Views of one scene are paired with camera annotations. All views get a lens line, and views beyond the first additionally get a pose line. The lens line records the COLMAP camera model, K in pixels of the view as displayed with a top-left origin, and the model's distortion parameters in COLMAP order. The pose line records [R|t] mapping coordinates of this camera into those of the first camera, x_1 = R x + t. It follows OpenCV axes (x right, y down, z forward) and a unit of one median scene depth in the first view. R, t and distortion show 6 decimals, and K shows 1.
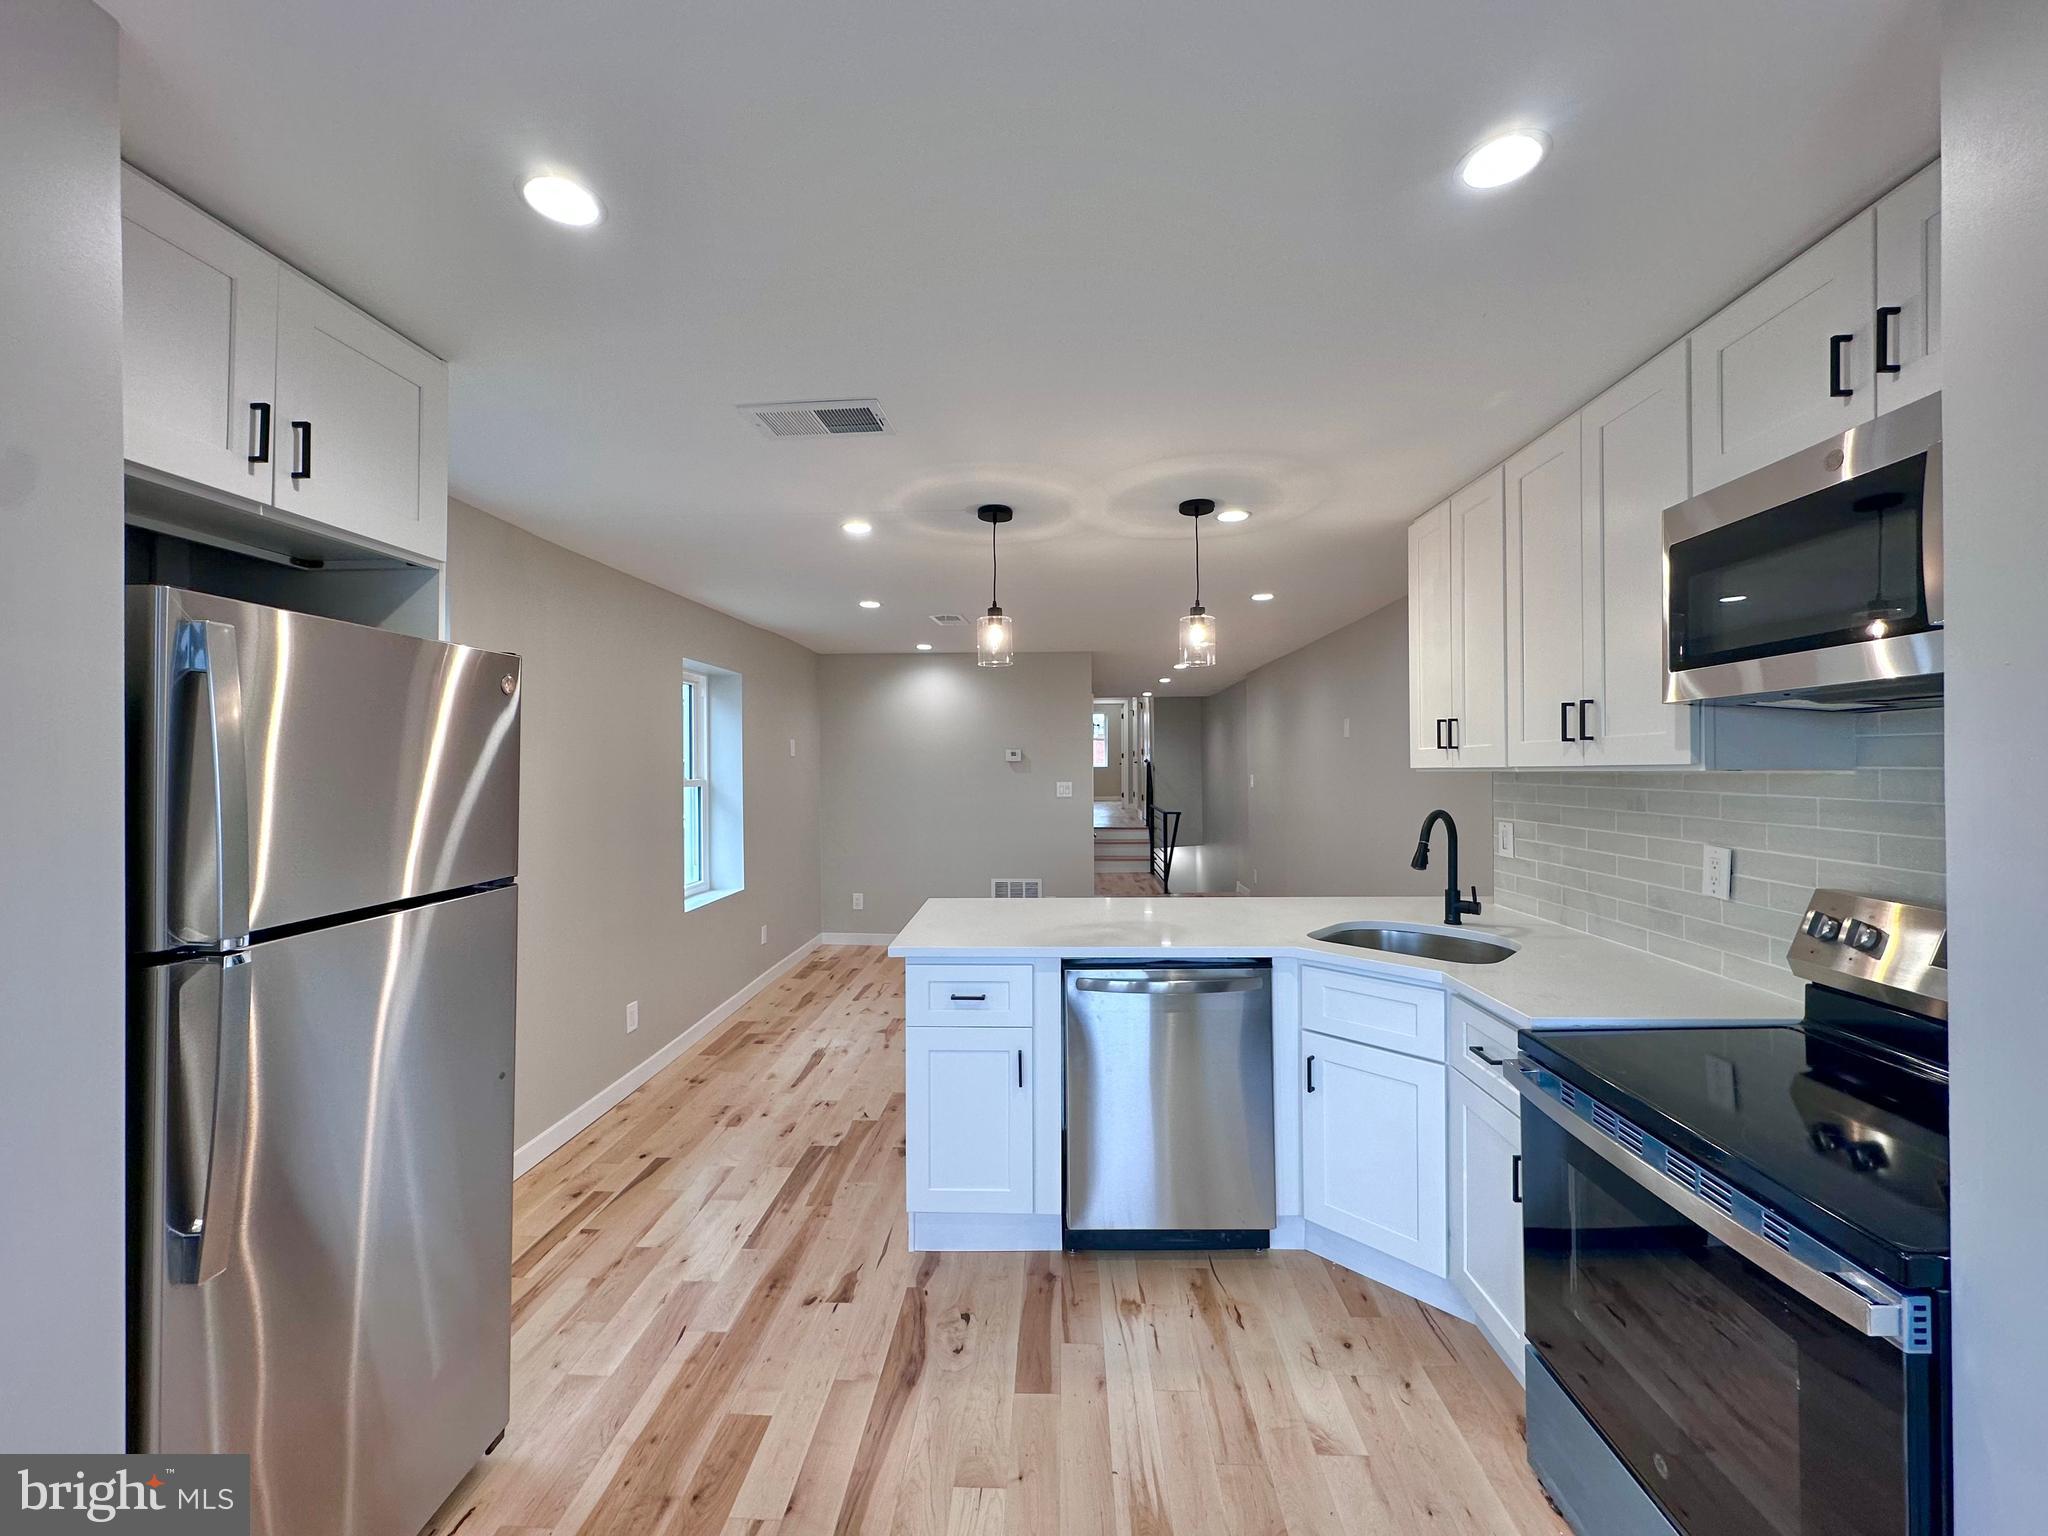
lens RADIAL K [[815.4, 0, 1019.9], [0, 815.4, 762.7], [0, 0, 1]] dist [-0.001478, -0.000151]
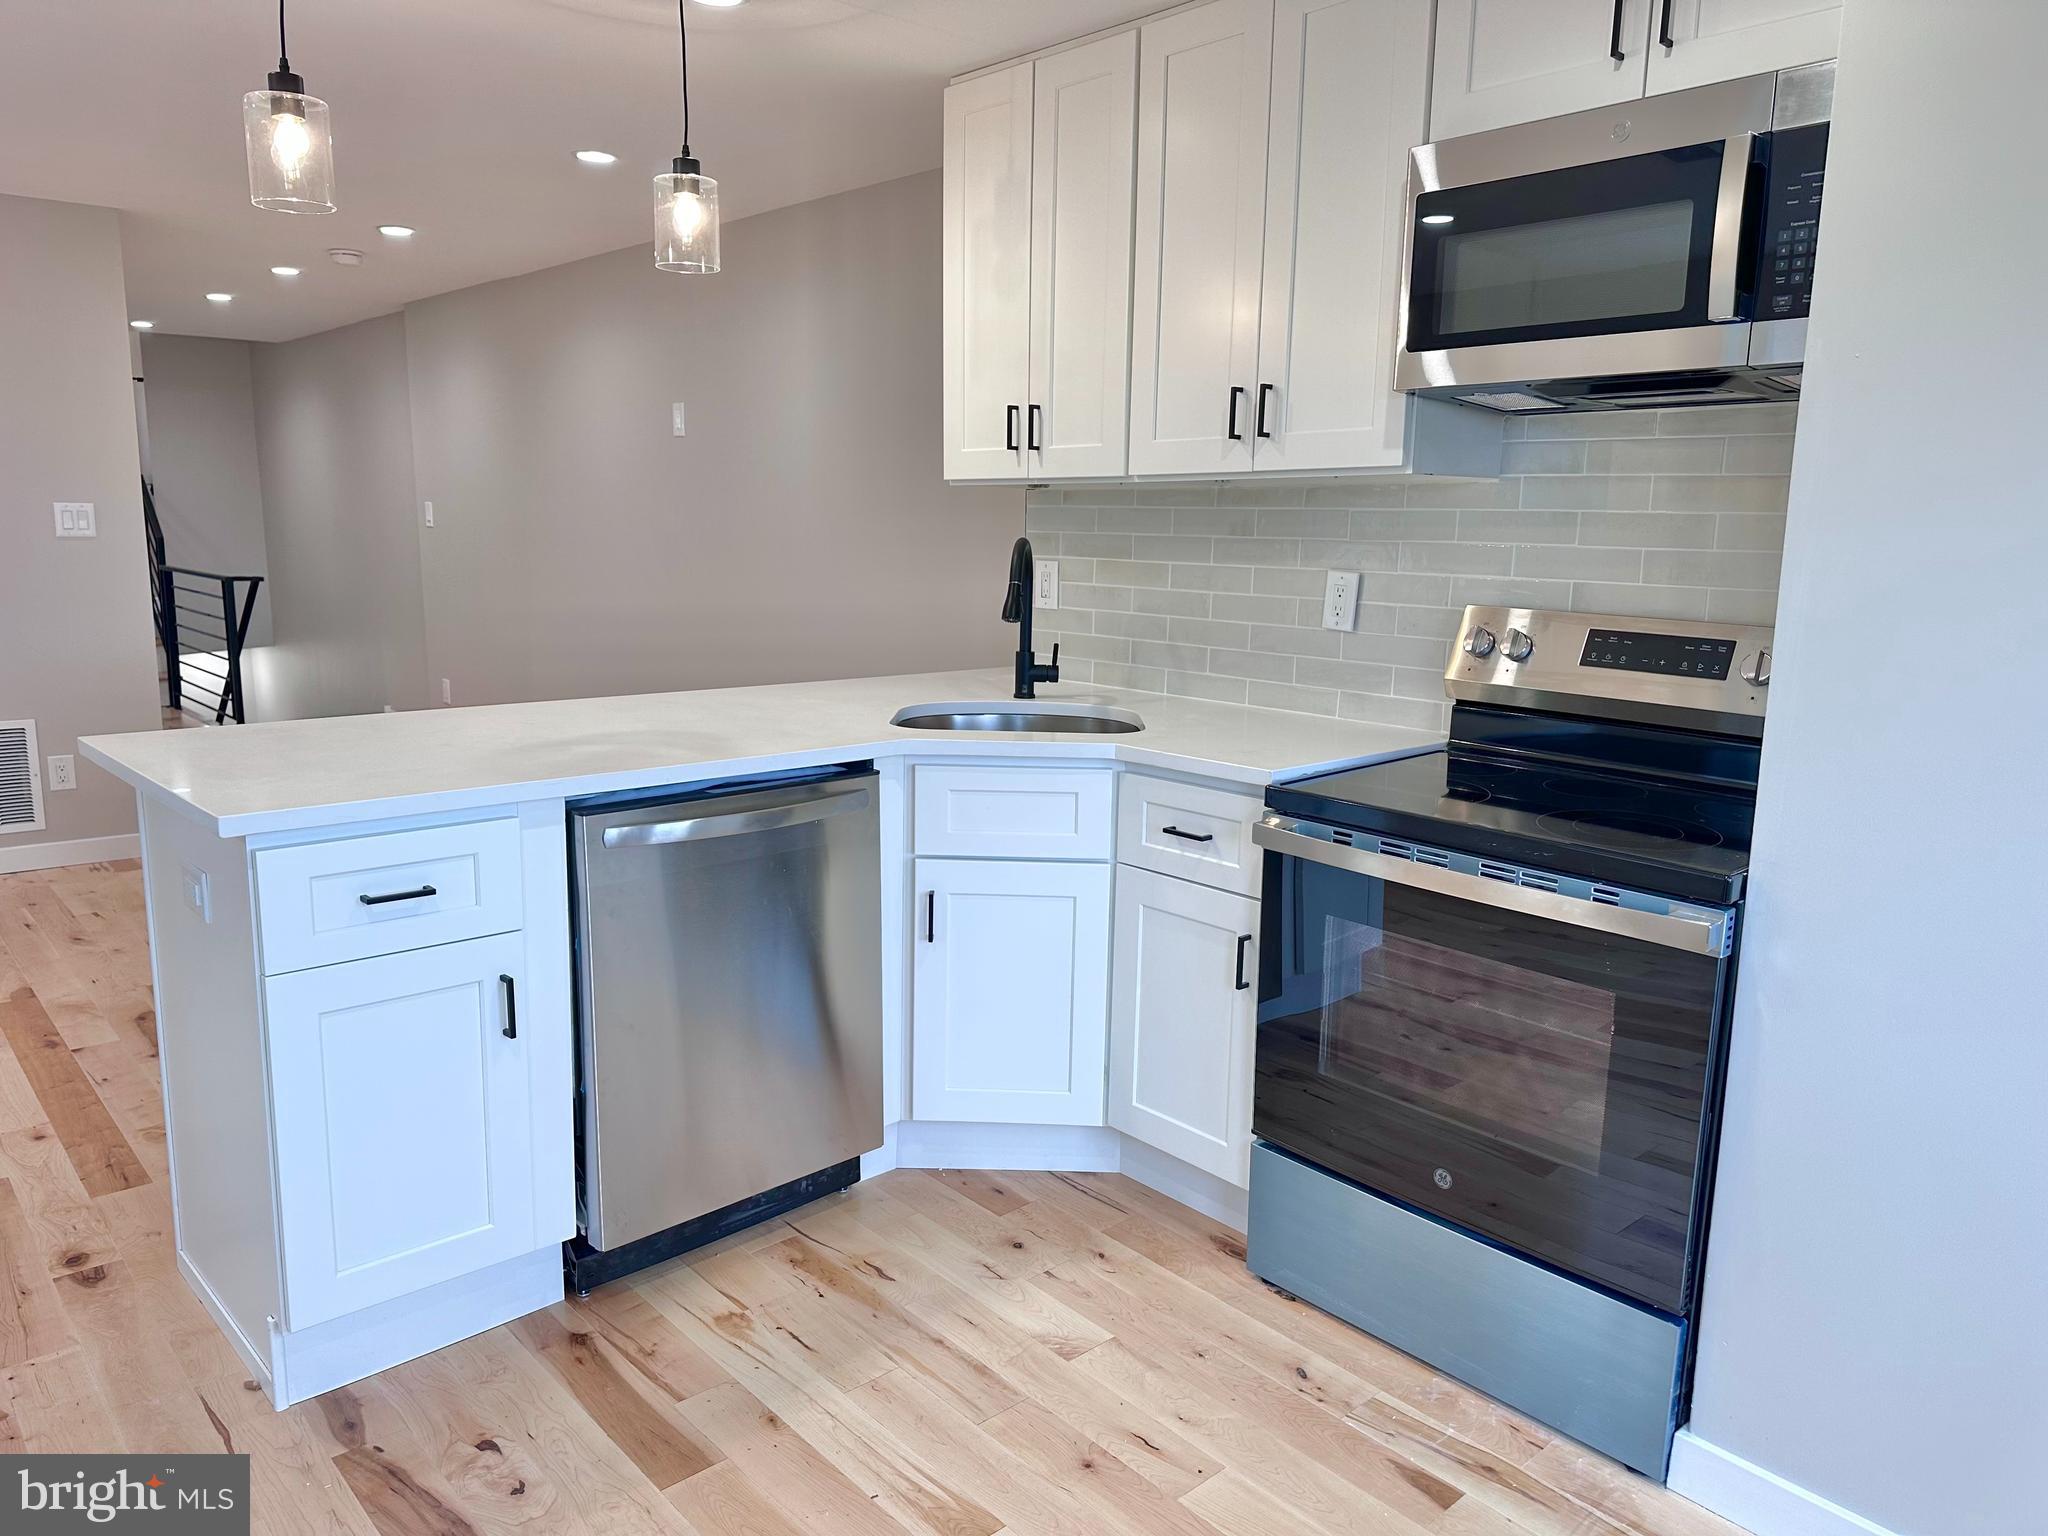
lens RADIAL K [[1433.4, 0, 1026.1], [0, 1433.4, 778.2], [0, 0, 1]] dist [0.120088, -0.179310]
pose [[0.707256, -0.105663, 0.699017, -0.419210], [-0.025492, 0.984313, 0.174580, 0.050794], [-0.706498, -0.141292, 0.693468, 0.113407]]
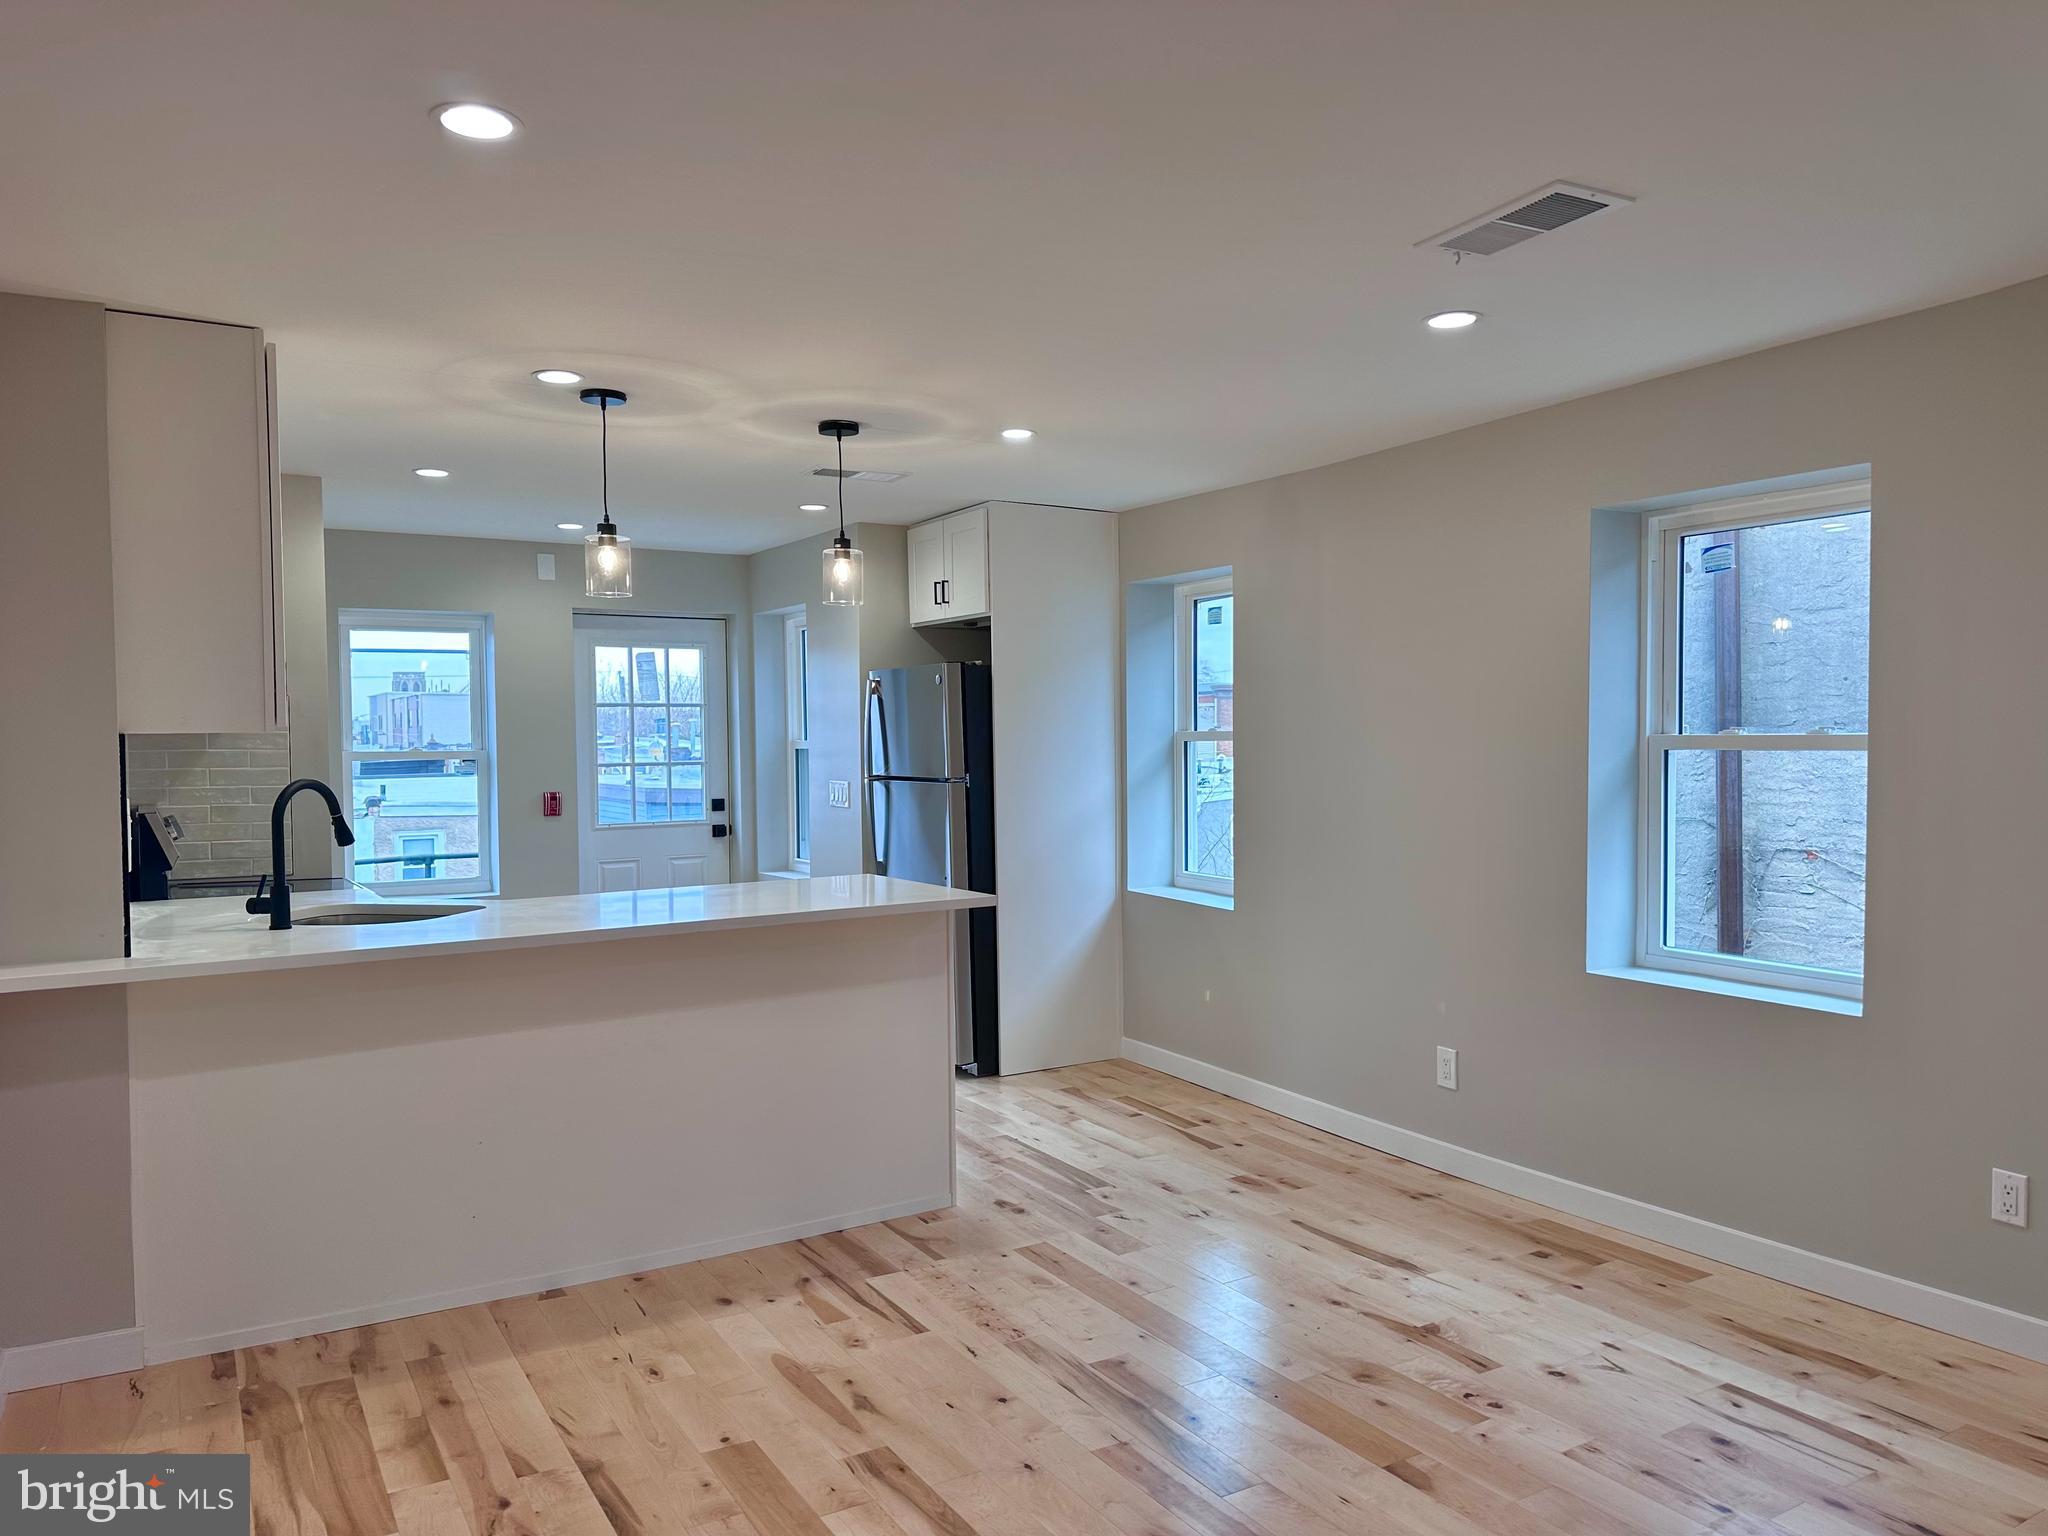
lens RADIAL K [[1433.4, 0, 1026.1], [0, 1433.4, 778.2], [0, 0, 1]] dist [0.120088, -0.179310]
pose [[-0.830892, 0.034837, -0.555342, 0.803593], [0.018383, 0.999212, 0.035178, 0.018692], [0.556130, 0.019020, -0.830878, 2.876398]]
